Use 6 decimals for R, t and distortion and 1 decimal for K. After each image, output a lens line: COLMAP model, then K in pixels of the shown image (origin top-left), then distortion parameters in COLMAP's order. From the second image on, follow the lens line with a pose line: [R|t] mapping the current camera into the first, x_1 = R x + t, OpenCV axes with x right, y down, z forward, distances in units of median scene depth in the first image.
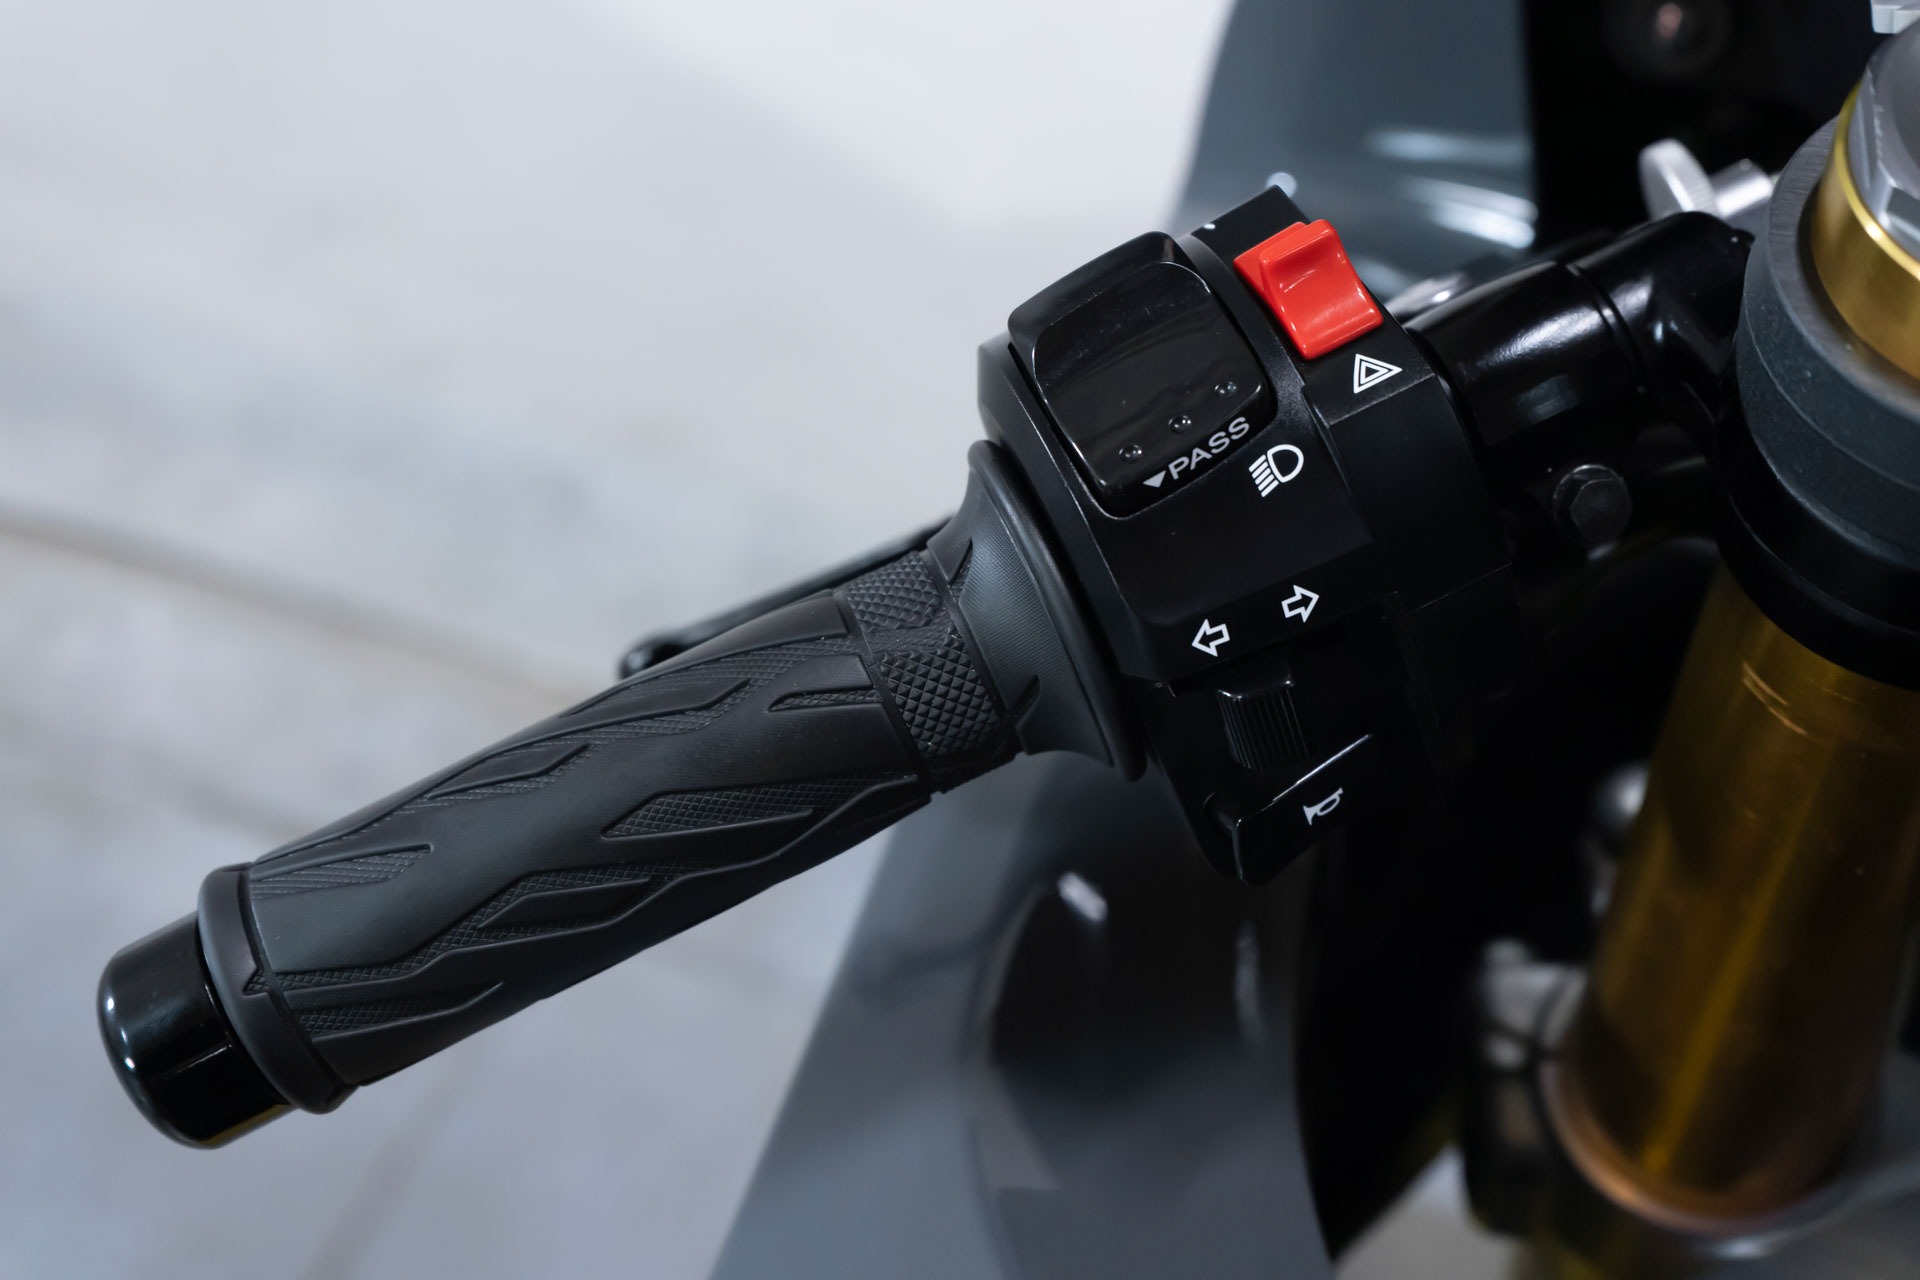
lens RADIAL K [[2418.4, 0, 960.0], [0, 2418.4, 640.0], [0, 0, 1]] dist [-0.019719, 0.017412]
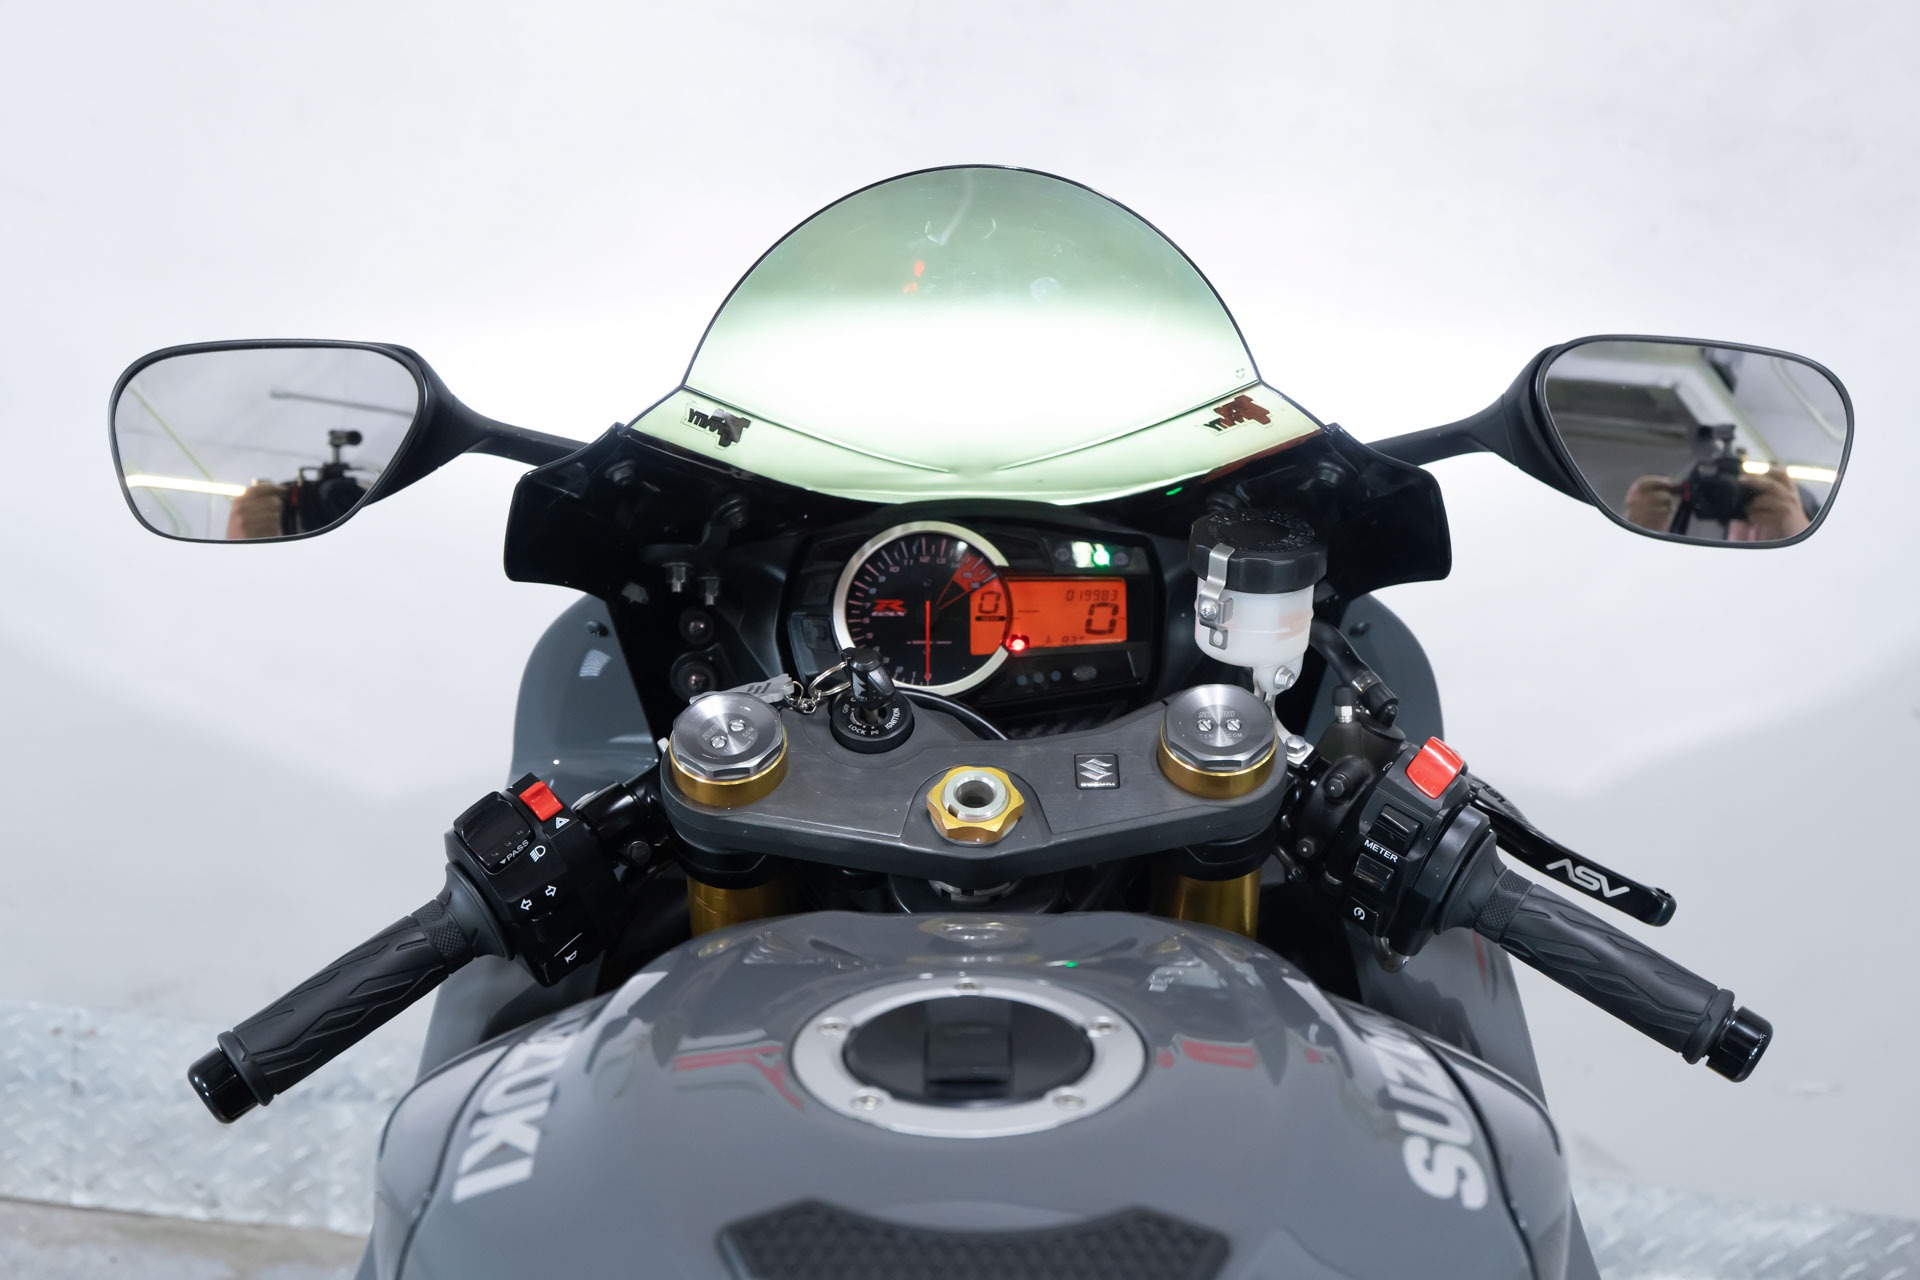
lens RADIAL K [[2590.2, 0, 960.0], [0, 2590.2, 640.0], [0, 0, 1]] dist [0.001004, -0.023789]
pose [[0.963083, -0.126721, 0.237516, -0.122971], [0.174090, 0.966139, -0.190443, 0.422785], [-0.205340, 0.224761, 0.952532, -2.586945]]
